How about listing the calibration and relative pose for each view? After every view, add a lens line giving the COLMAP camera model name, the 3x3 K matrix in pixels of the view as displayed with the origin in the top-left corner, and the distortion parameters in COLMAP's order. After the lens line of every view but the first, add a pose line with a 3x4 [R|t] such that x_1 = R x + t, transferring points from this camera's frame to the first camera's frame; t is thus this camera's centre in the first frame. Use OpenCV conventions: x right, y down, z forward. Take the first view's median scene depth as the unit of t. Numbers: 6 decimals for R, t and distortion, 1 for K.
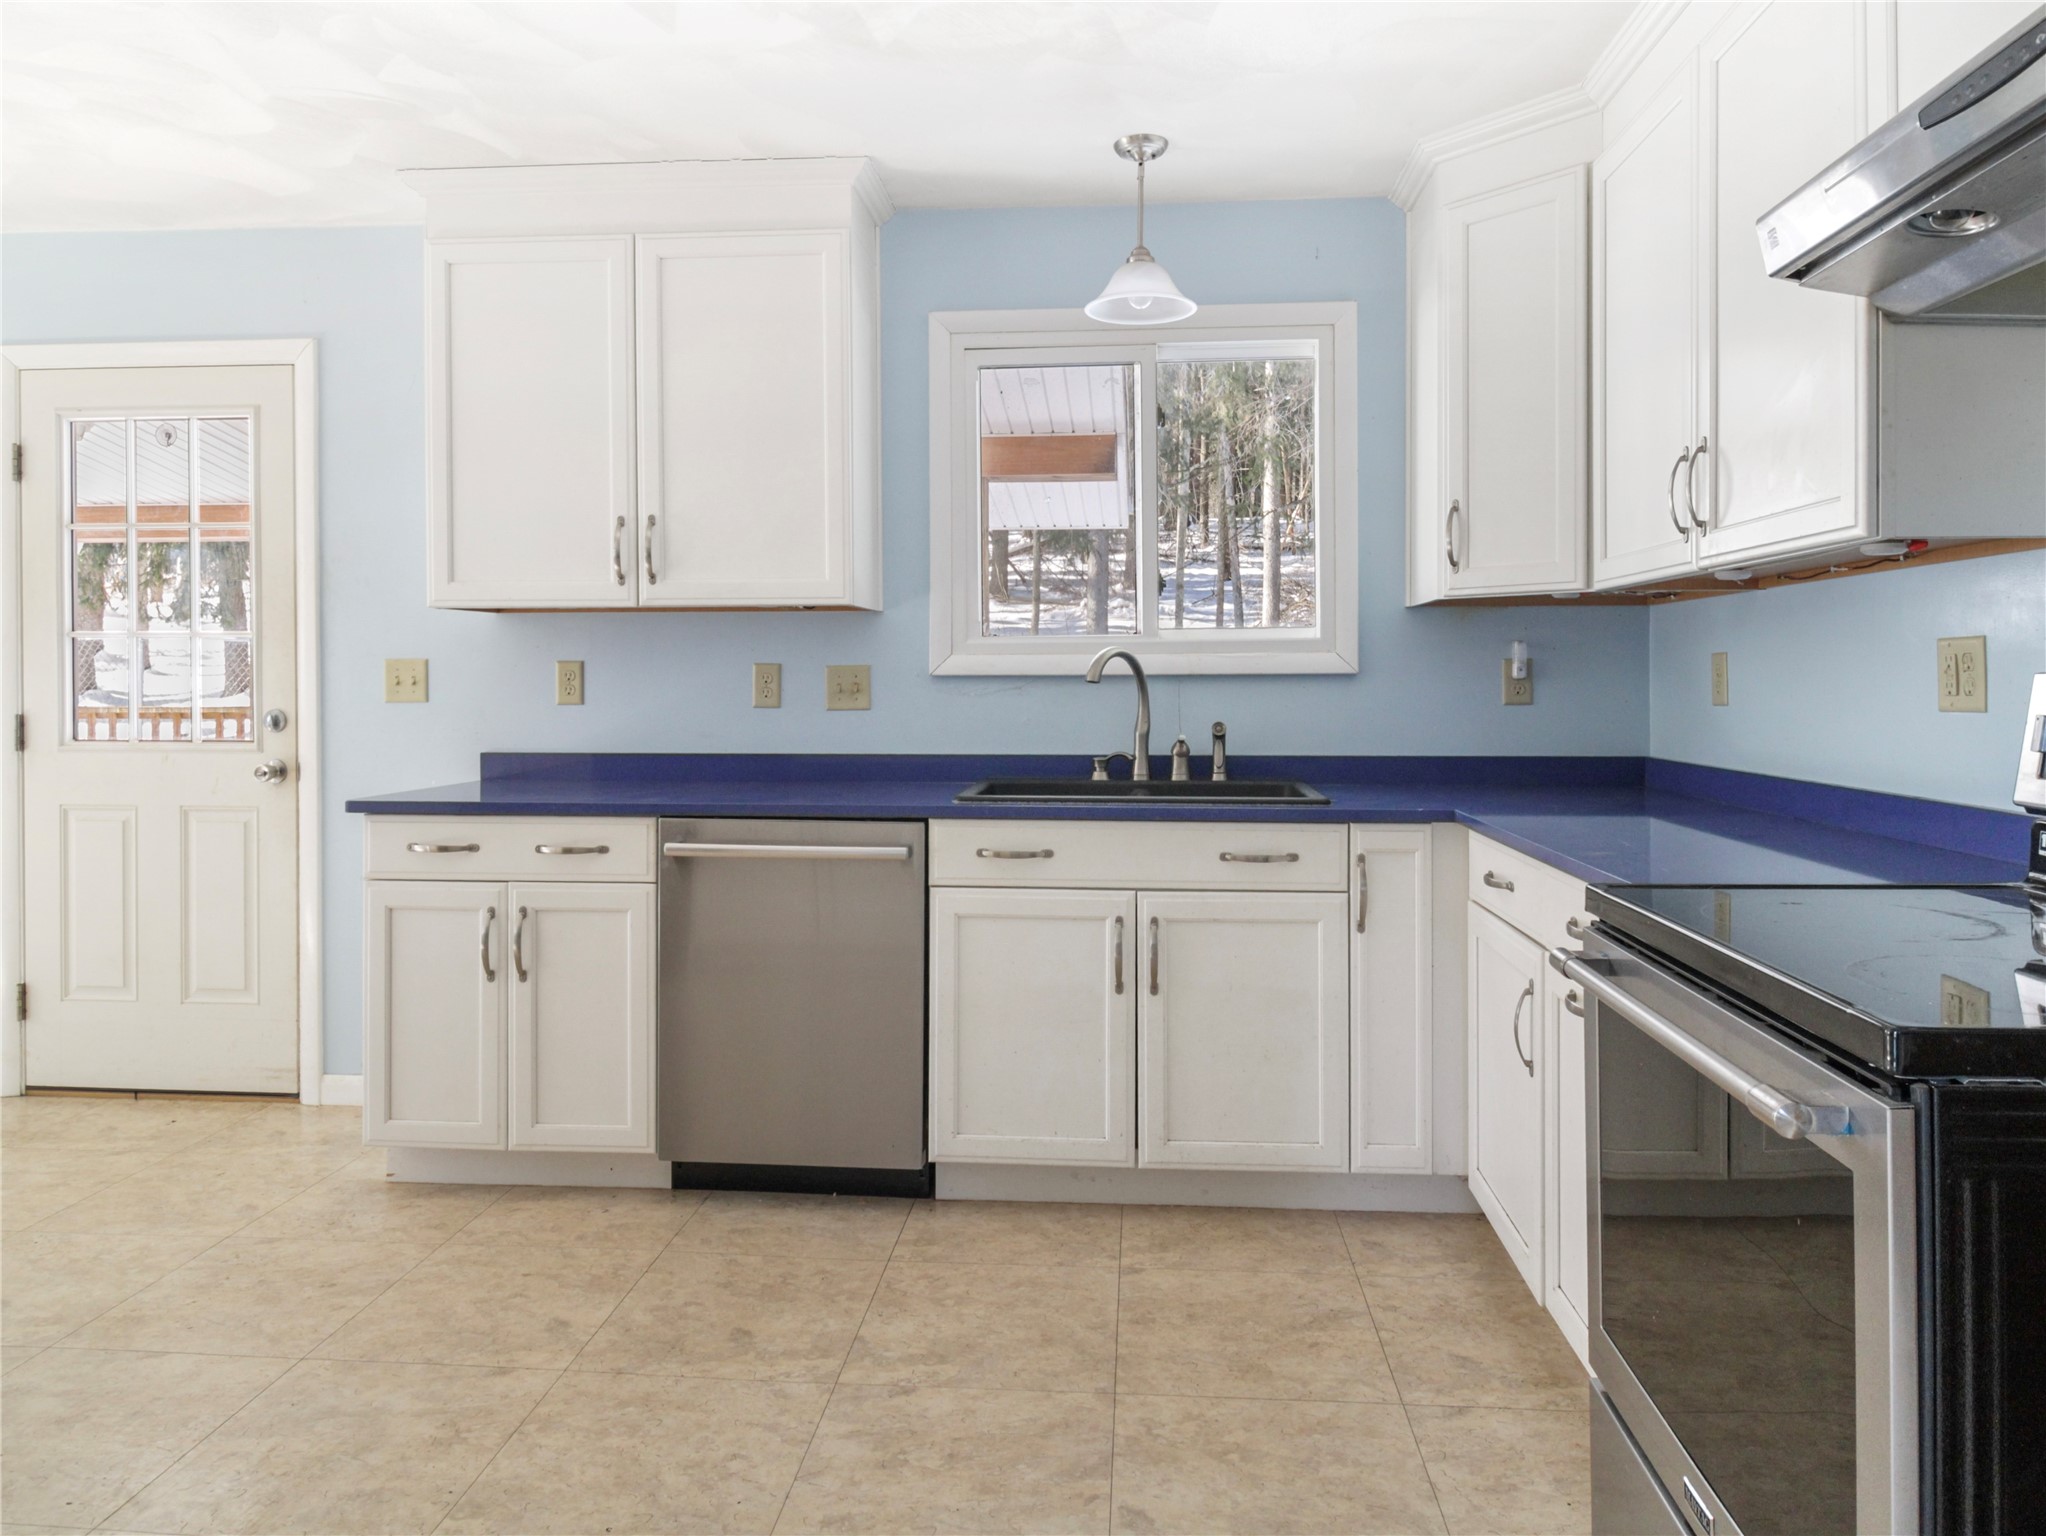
lens RADIAL K [[1343.4, 0, 1062.8], [0, 1343.4, 685.6], [0, 0, 1]] dist [0.003061, -0.008201]
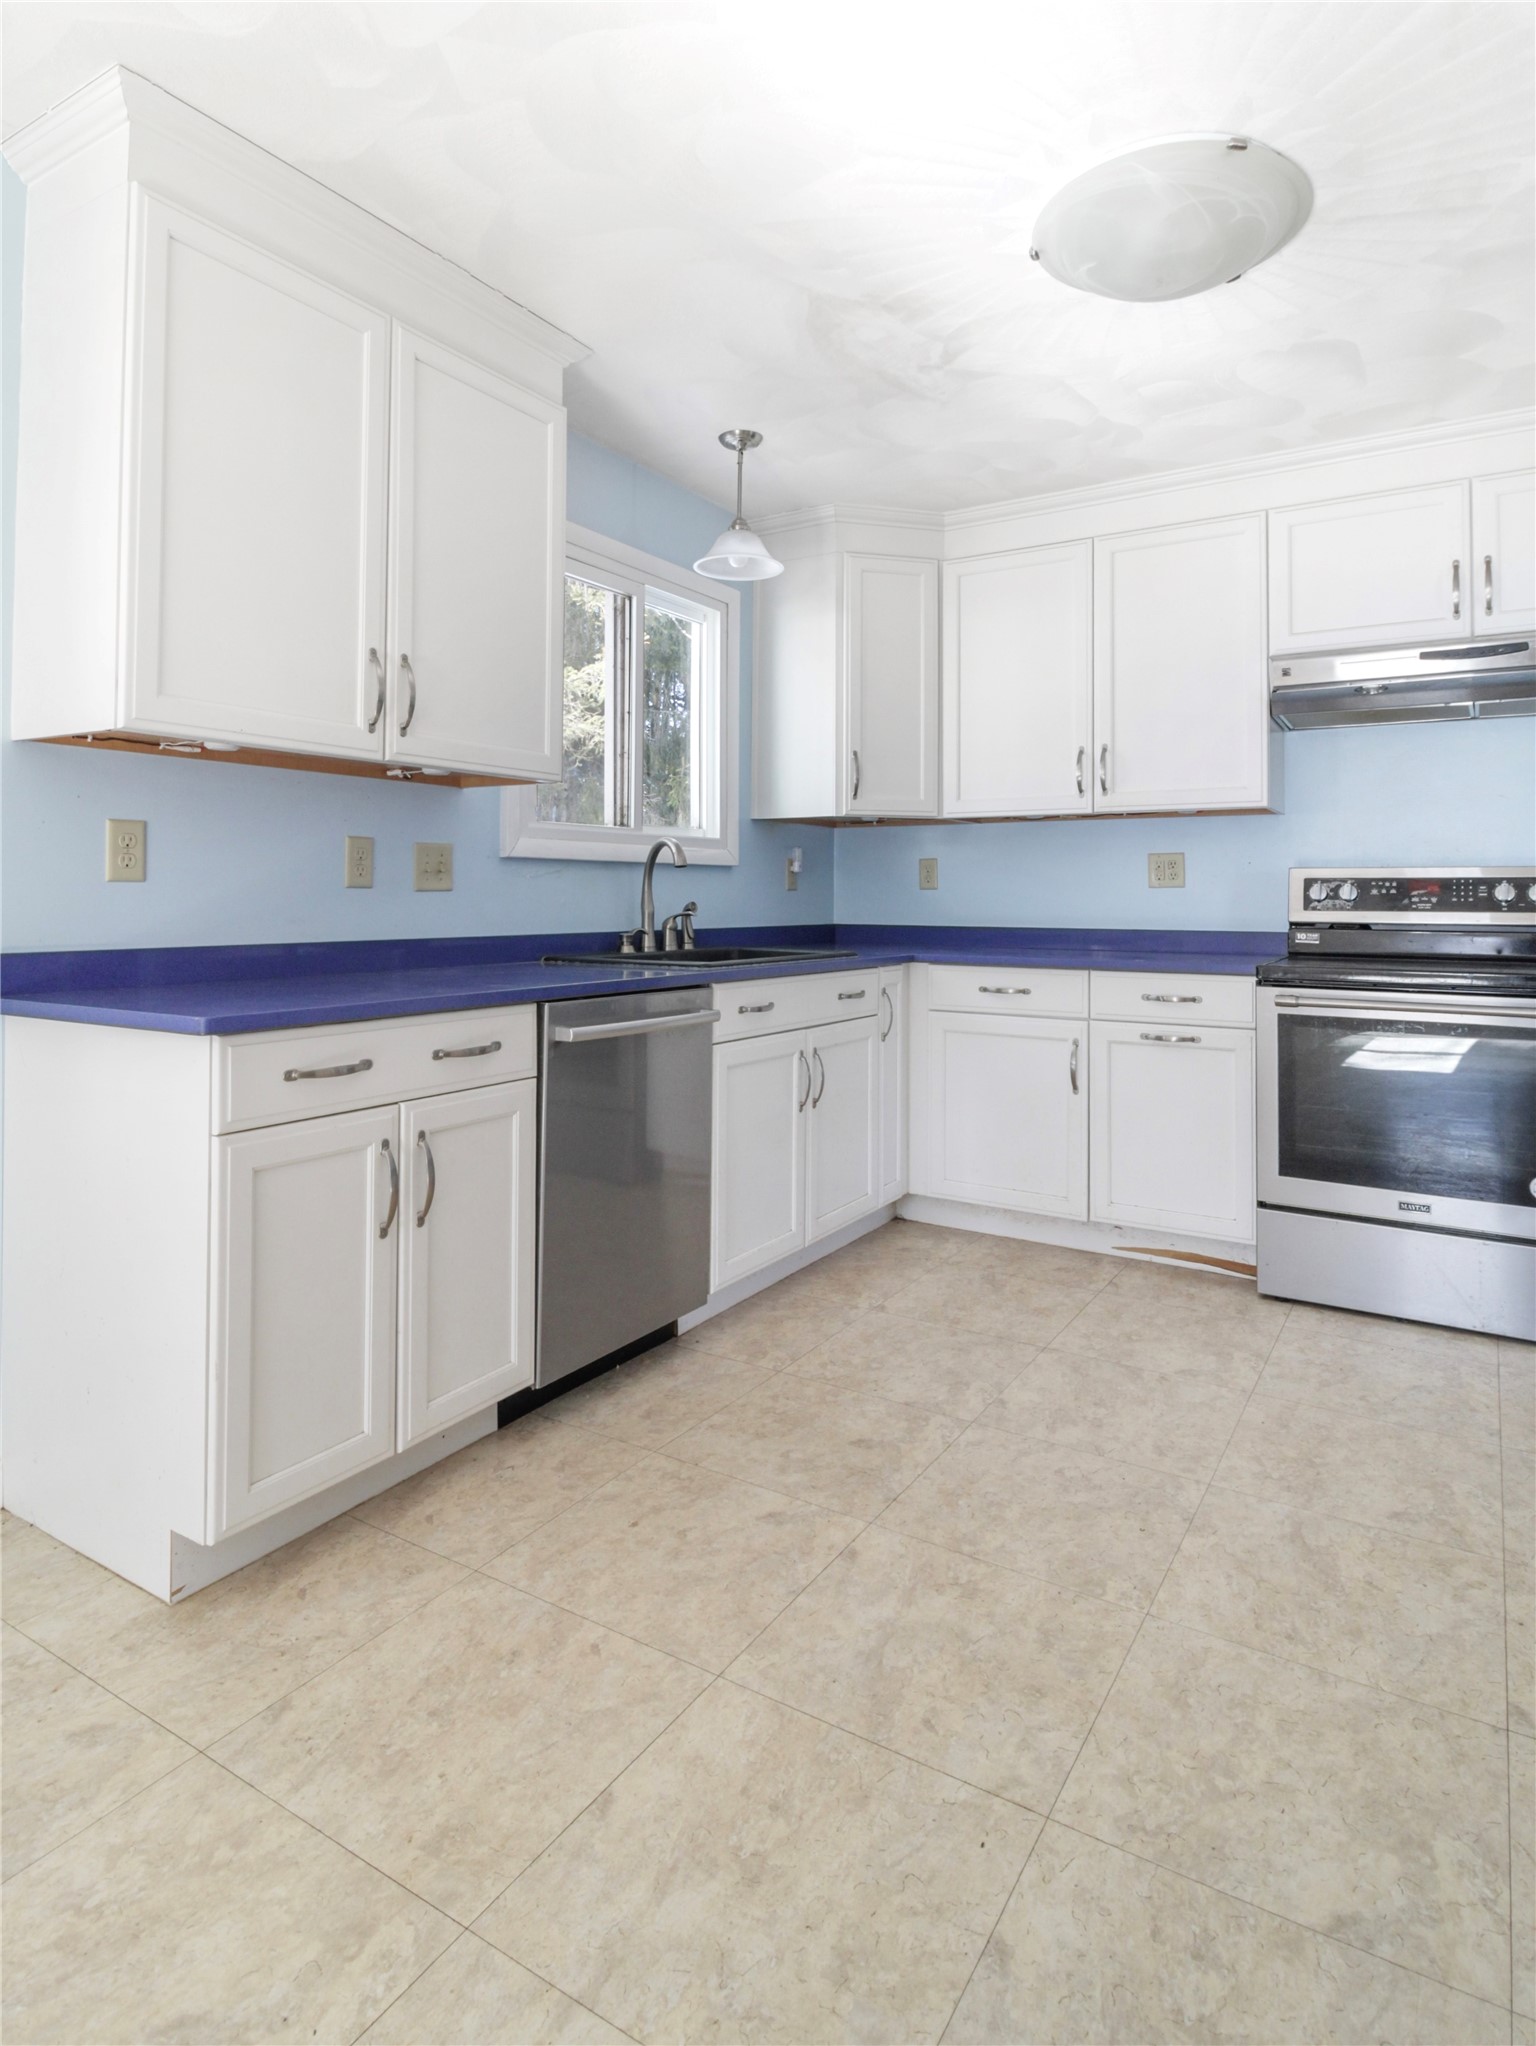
lens RADIAL K [[1162.3, 0, 761.6], [0, 1162.3, 872.7], [0, 0, 1]] dist [0.000900, -0.008237]
pose [[0.462174, 0.021316, 0.886533, -0.982470], [-0.001381, 0.999727, -0.023318, 0.030636], [-0.886788, 0.009553, 0.462077, 0.542057]]
